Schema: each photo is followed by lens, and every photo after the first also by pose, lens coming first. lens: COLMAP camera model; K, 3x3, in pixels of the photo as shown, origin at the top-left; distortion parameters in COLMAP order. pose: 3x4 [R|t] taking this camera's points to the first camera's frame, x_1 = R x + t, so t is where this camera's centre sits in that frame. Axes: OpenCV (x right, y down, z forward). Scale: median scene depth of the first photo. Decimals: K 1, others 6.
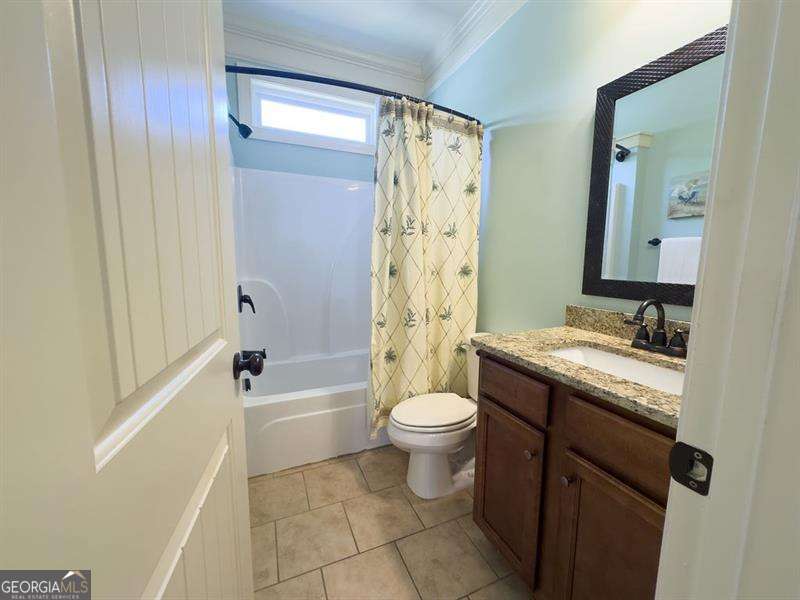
lens RADIAL K [[321.0, 0, 398.8], [0, 321.0, 299.1], [0, 0, 1]] dist [-0.000076, -0.000082]
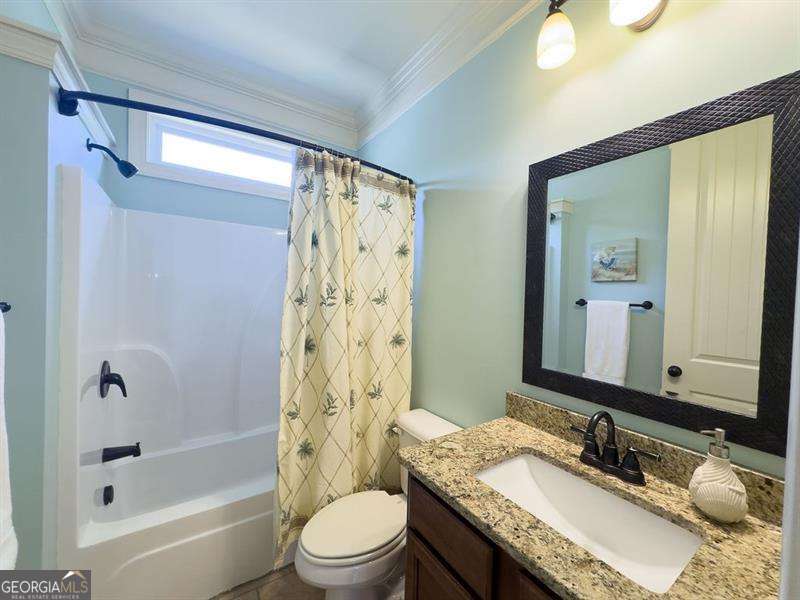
lens RADIAL K [[320.9, 0, 399.2], [0, 320.9, 298.2], [0, 0, 1]] dist [0.000836, 0.000143]
pose [[0.984472, 0.015870, 0.174824, 0.060075], [0.001882, 0.994894, -0.100911, -0.124245], [-0.175533, 0.099673, 0.979415, 0.131217]]
